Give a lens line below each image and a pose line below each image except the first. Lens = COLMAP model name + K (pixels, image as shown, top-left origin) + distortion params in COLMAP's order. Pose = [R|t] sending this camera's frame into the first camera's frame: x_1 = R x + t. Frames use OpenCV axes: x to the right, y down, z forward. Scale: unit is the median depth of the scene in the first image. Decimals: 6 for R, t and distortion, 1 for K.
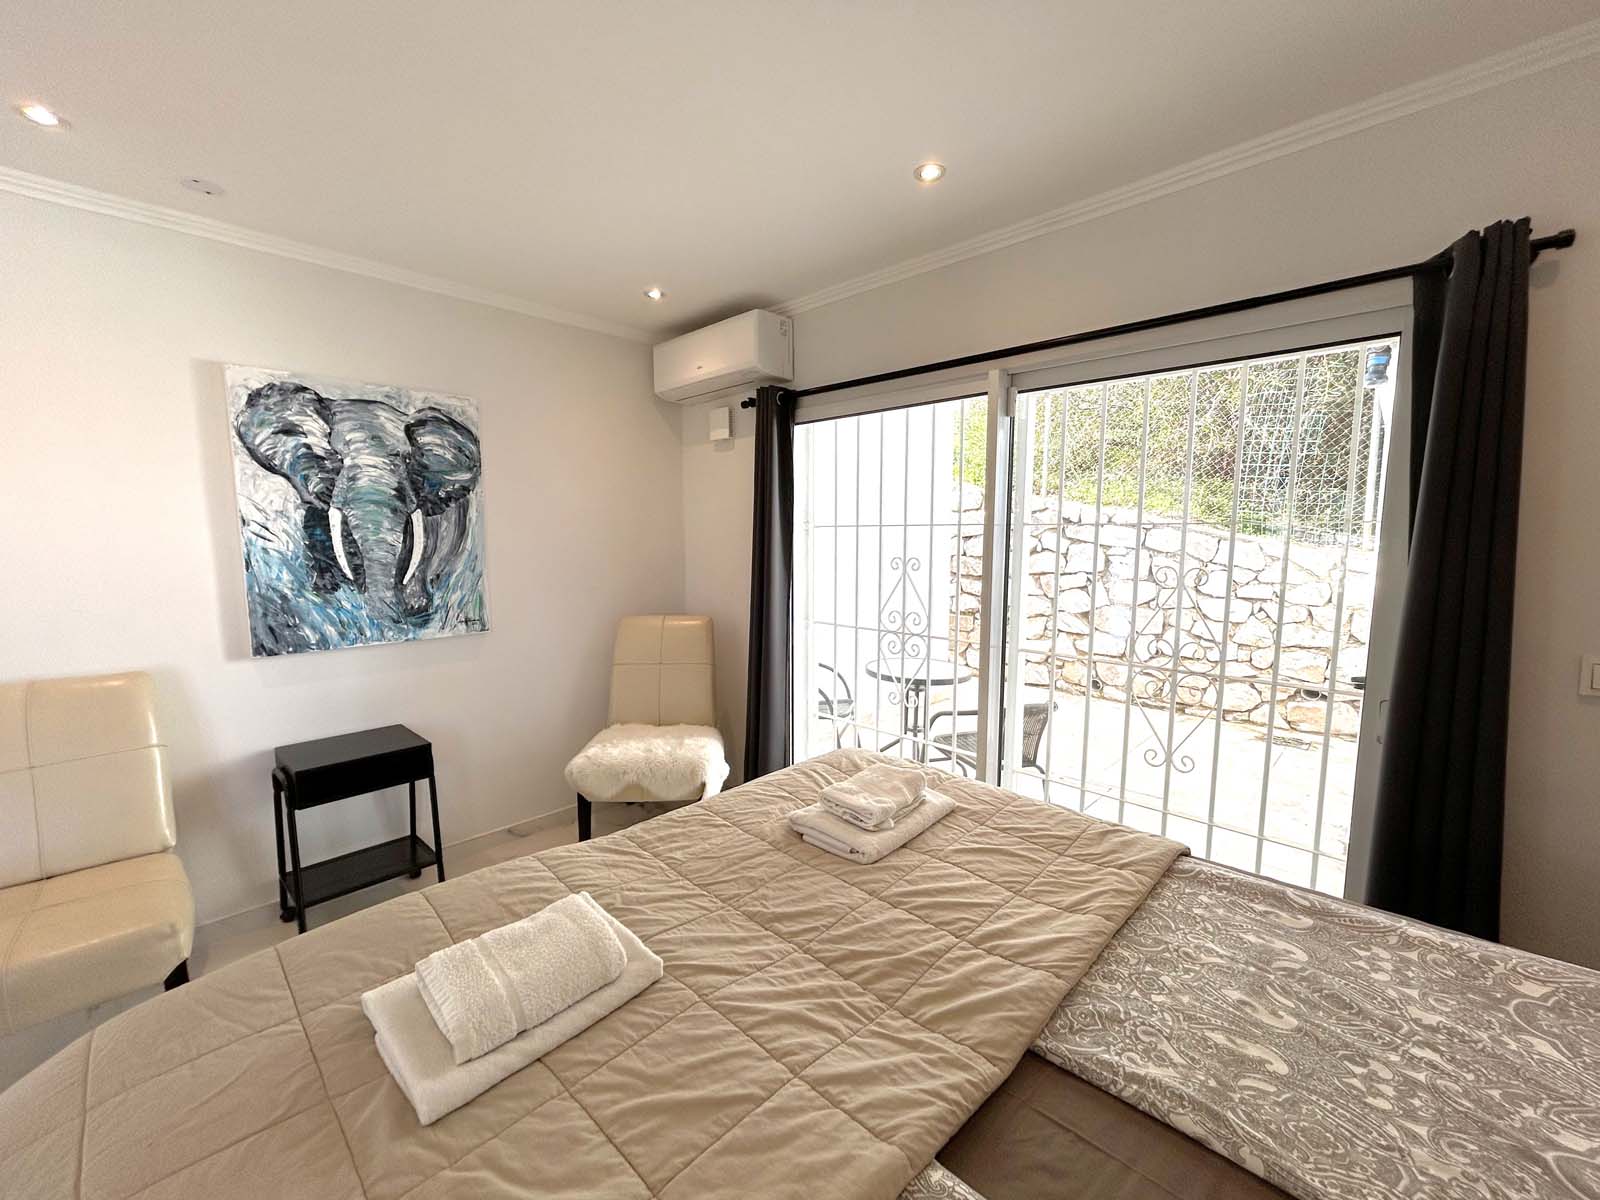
lens RADIAL K [[656.4, 0, 802.2], [0, 656.4, 613.0], [0, 0, 1]] dist [0.000092, -0.000107]
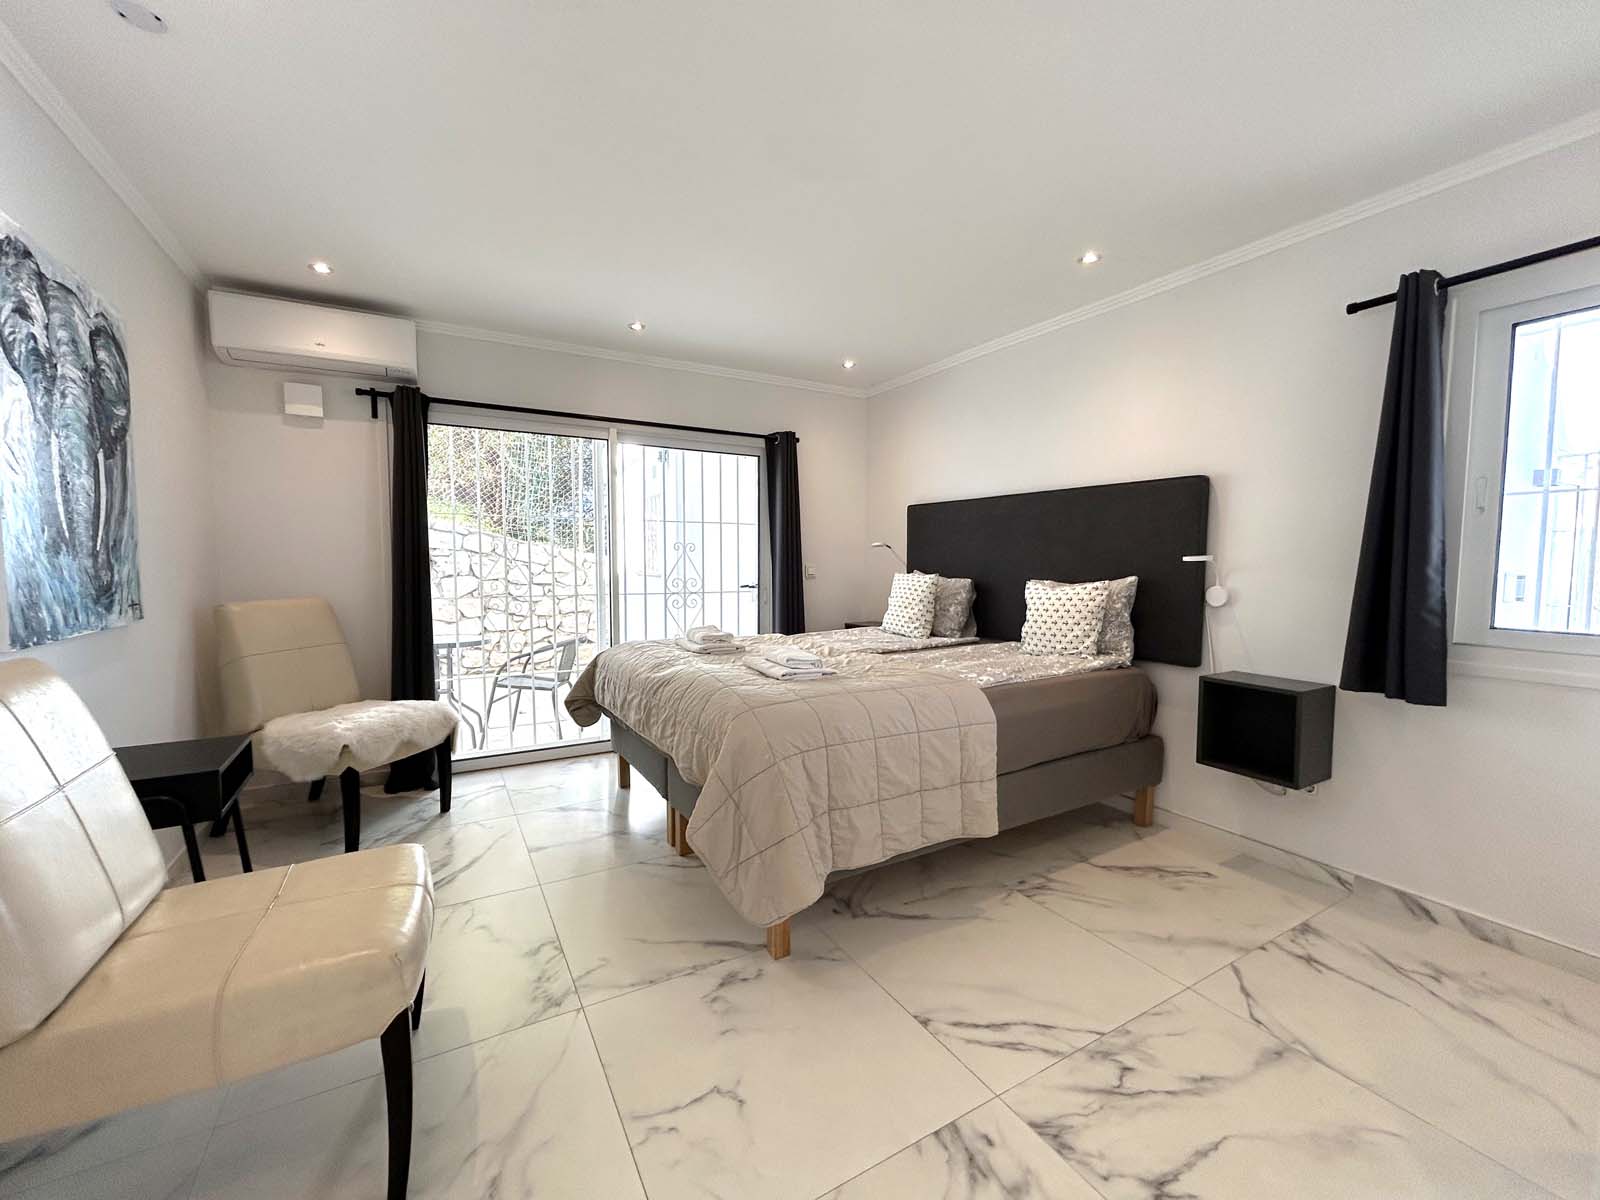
lens RADIAL K [[647.2, 0, 797.5], [0, 647.2, 603.6], [0, 0, 1]] dist [-0.001495, -0.000314]
pose [[0.281671, -0.063376, 0.957416, -1.019396], [0.113741, 0.992986, 0.032269, 0.074116], [-0.952746, 0.099808, 0.286904, 0.073734]]
